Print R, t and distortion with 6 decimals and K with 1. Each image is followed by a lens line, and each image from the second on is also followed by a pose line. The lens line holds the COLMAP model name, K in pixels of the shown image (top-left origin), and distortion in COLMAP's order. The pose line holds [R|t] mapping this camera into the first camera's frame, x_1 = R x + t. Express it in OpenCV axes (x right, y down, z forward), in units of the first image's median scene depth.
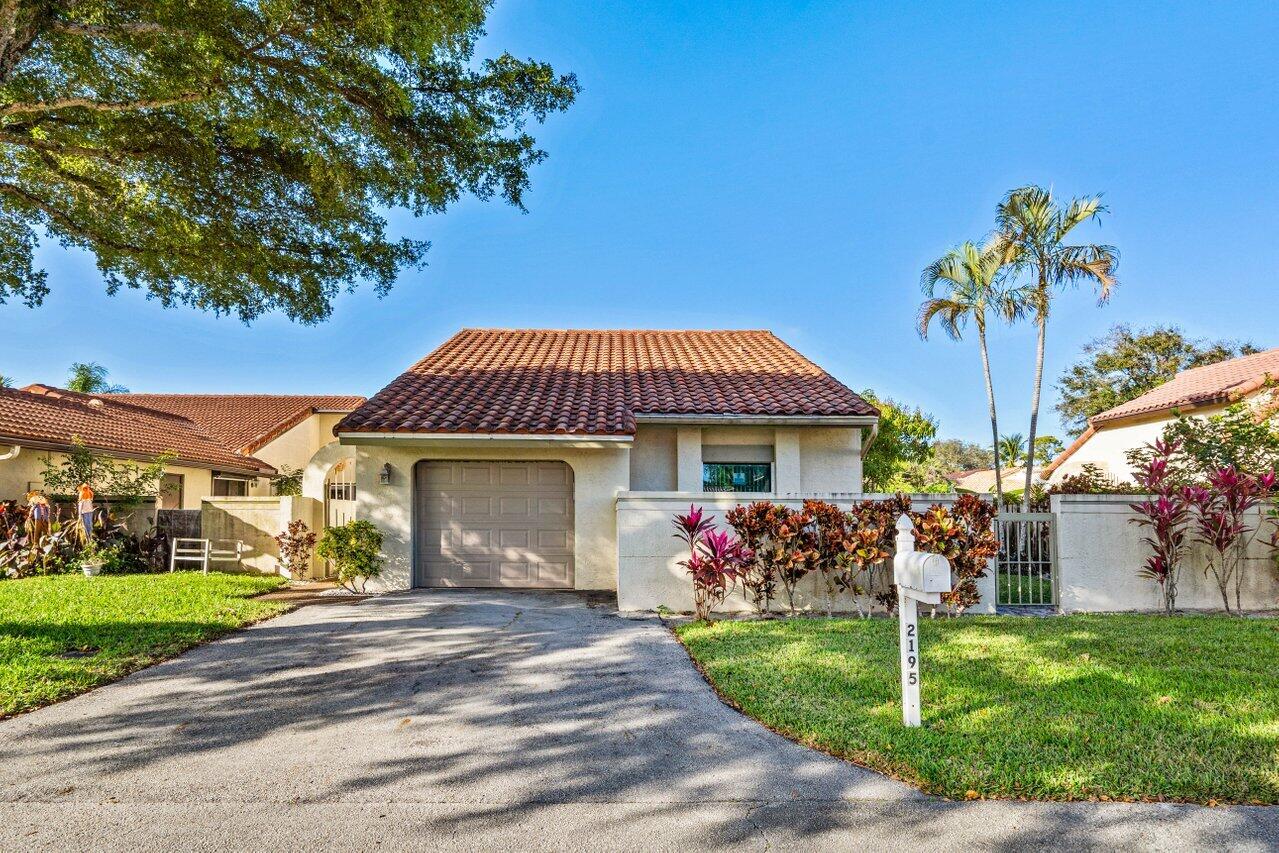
lens RADIAL K [[689.8, 0, 636.5], [0, 689.8, 384.2], [0, 0, 1]] dist [-0.001781, 0.000320]
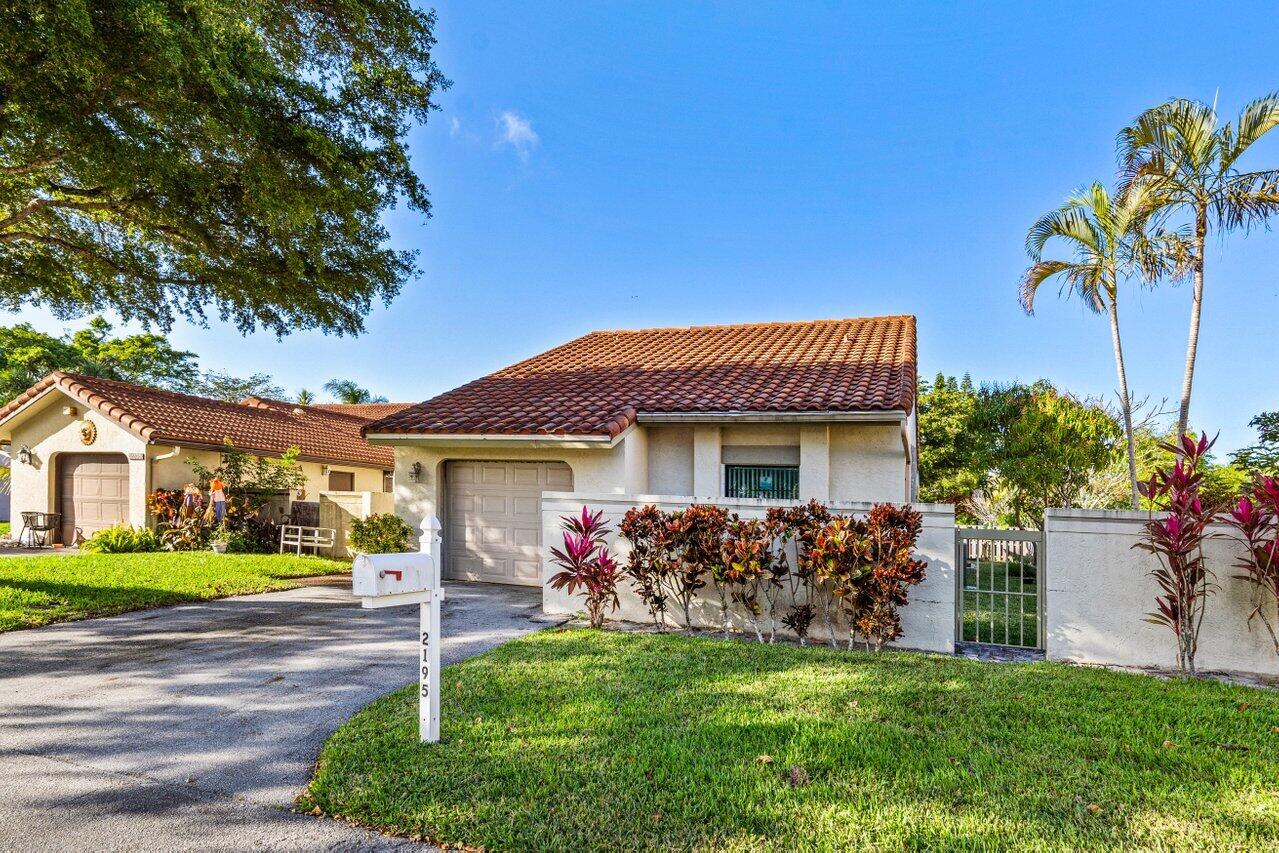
lens RADIAL K [[724.9, 0, 678.6], [0, 724.9, 422.4], [0, 0, 1]] dist [-0.002504, -0.001305]
pose [[0.939328, -0.011565, -0.342825, 0.402908], [0.028522, 0.998604, 0.044463, 0.014162], [0.341832, -0.051543, 0.938347, 0.086986]]
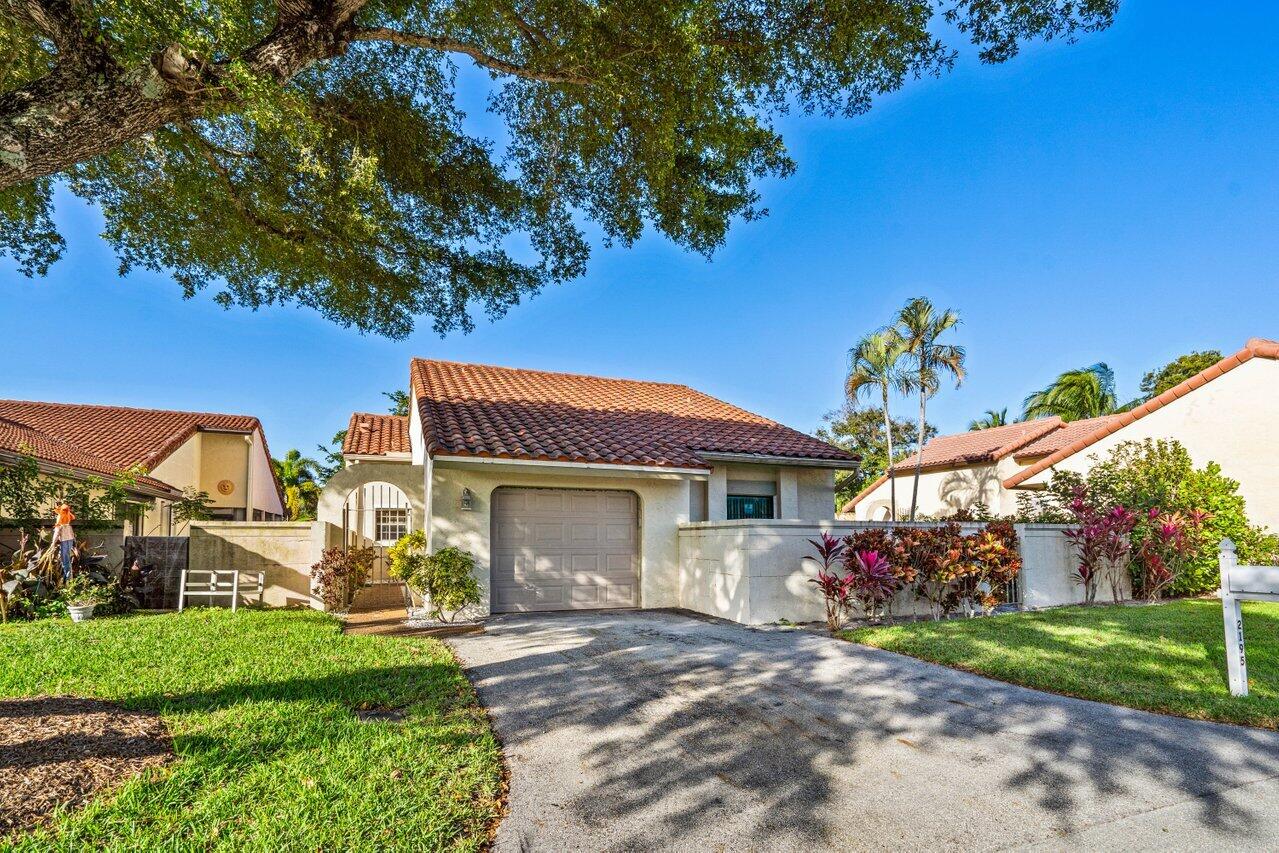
lens RADIAL K [[586.7, 0, 636.2], [0, 586.7, 421.3], [0, 0, 1]] dist [-0.000905, 0.000746]
pose [[0.934447, 0.065619, 0.350005, -0.433255], [-0.061510, 0.997845, -0.022857, 0.023403], [-0.350750, -0.000170, 0.936469, 0.132780]]
